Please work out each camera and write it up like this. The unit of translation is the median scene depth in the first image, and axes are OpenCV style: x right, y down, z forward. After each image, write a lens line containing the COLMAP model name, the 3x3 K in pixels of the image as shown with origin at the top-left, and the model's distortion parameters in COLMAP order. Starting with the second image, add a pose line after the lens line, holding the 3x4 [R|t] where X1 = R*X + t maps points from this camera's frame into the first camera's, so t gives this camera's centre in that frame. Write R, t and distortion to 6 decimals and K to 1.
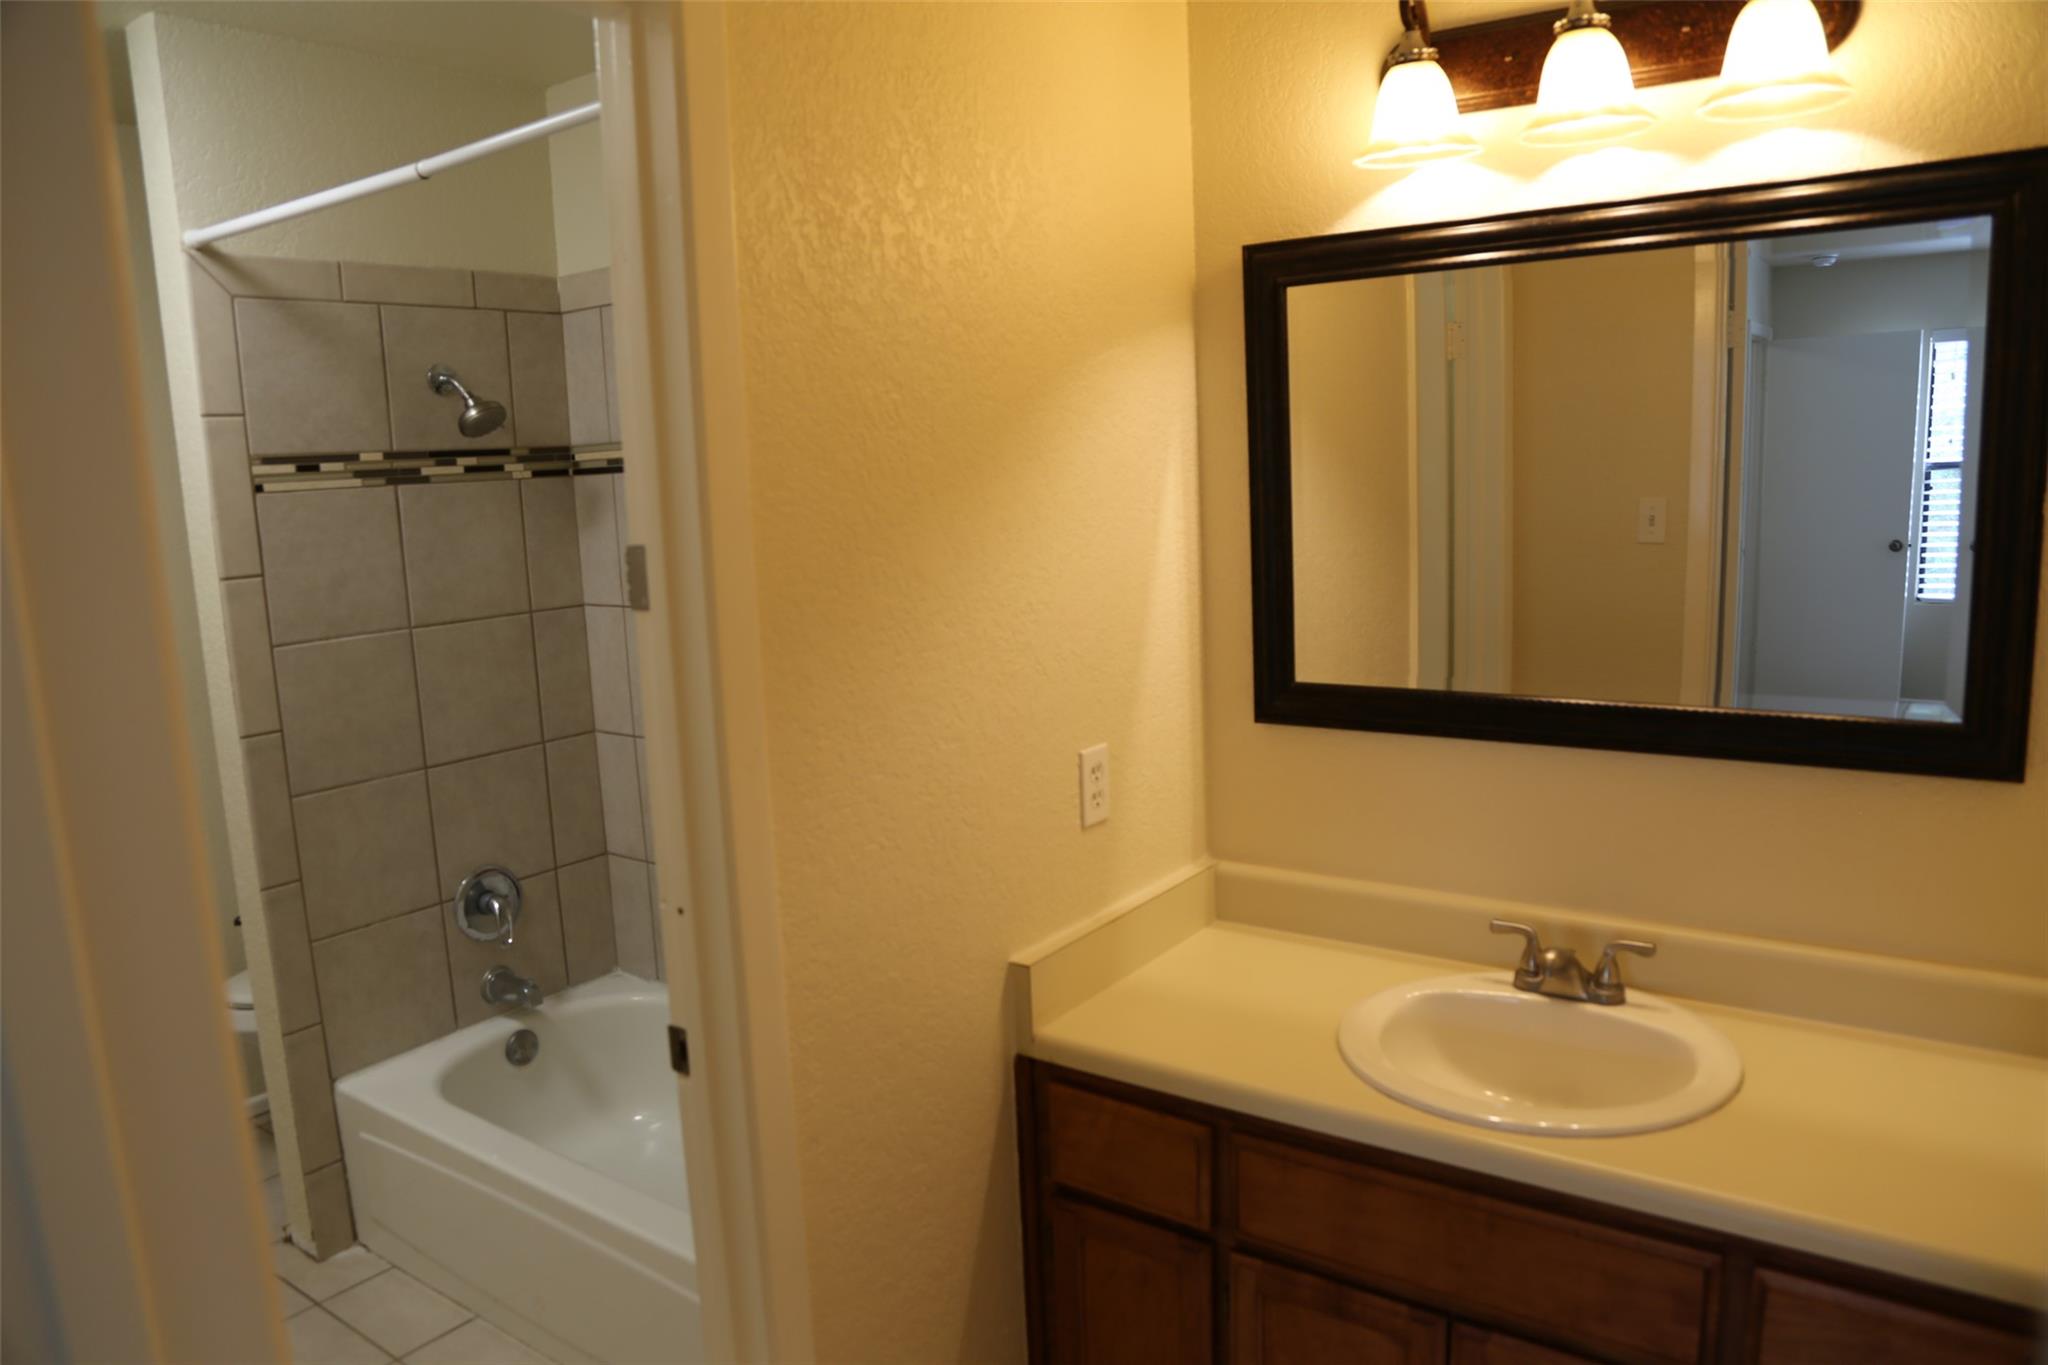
lens RADIAL K [[1413.7, 0, 1024.2], [0, 1413.7, 676.8], [0, 0, 1]] dist [-0.081087, 0.028083]
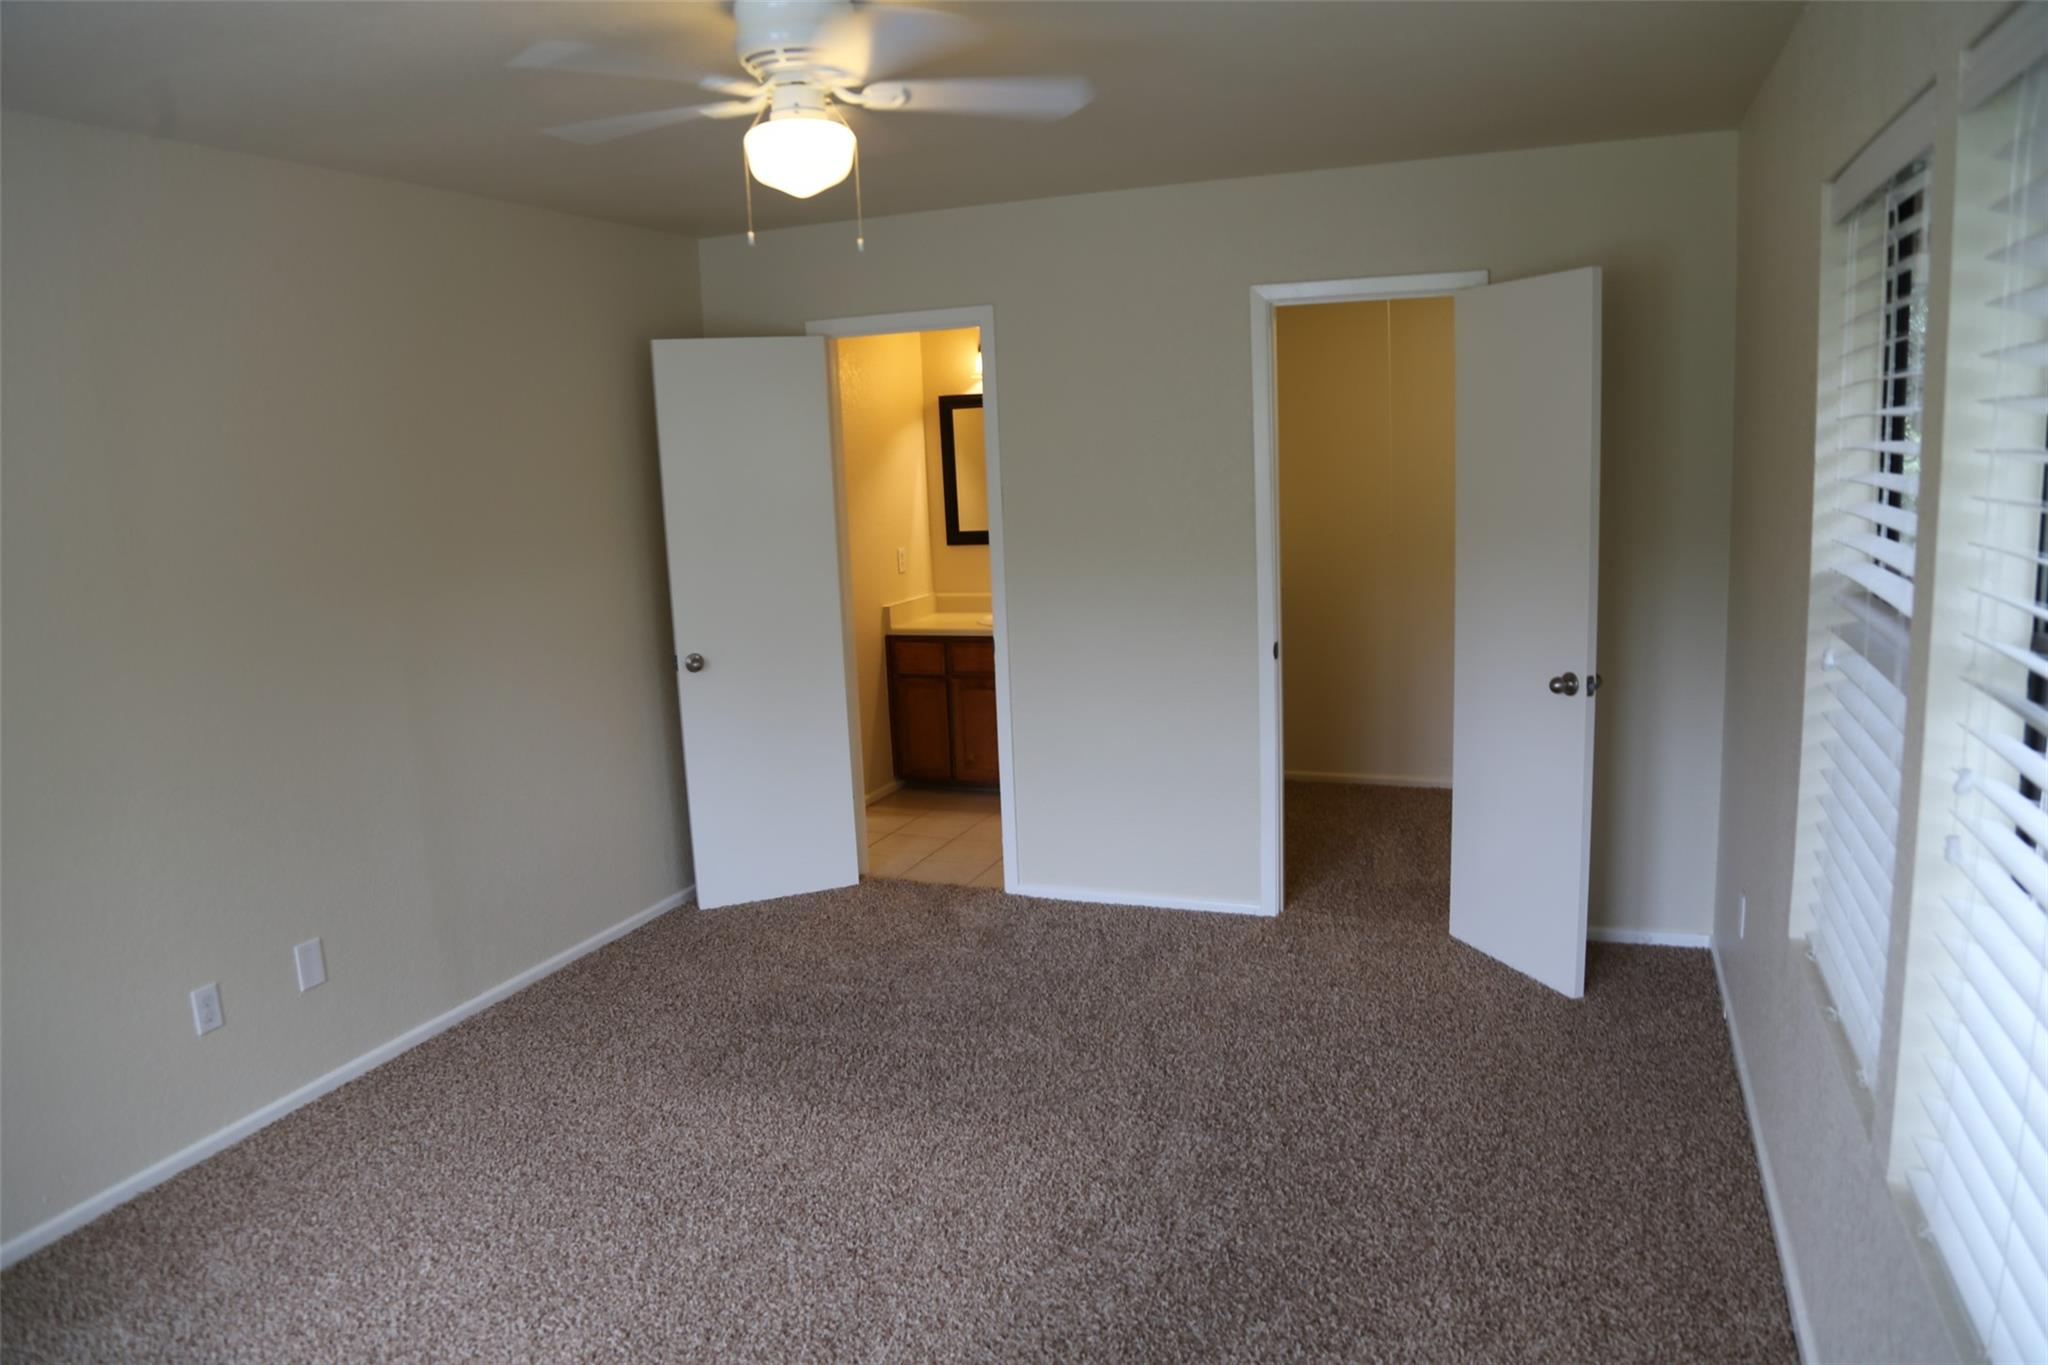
lens RADIAL K [[1413.7, 0, 1013.6], [0, 1413.7, 683.8], [0, 0, 1]] dist [-0.081087, 0.028083]
pose [[0.967853, -0.043478, 0.247731, -0.529530], [0.044171, 0.999020, 0.002765, 0.368480], [-0.247609, 0.008266, 0.968825, -2.269082]]
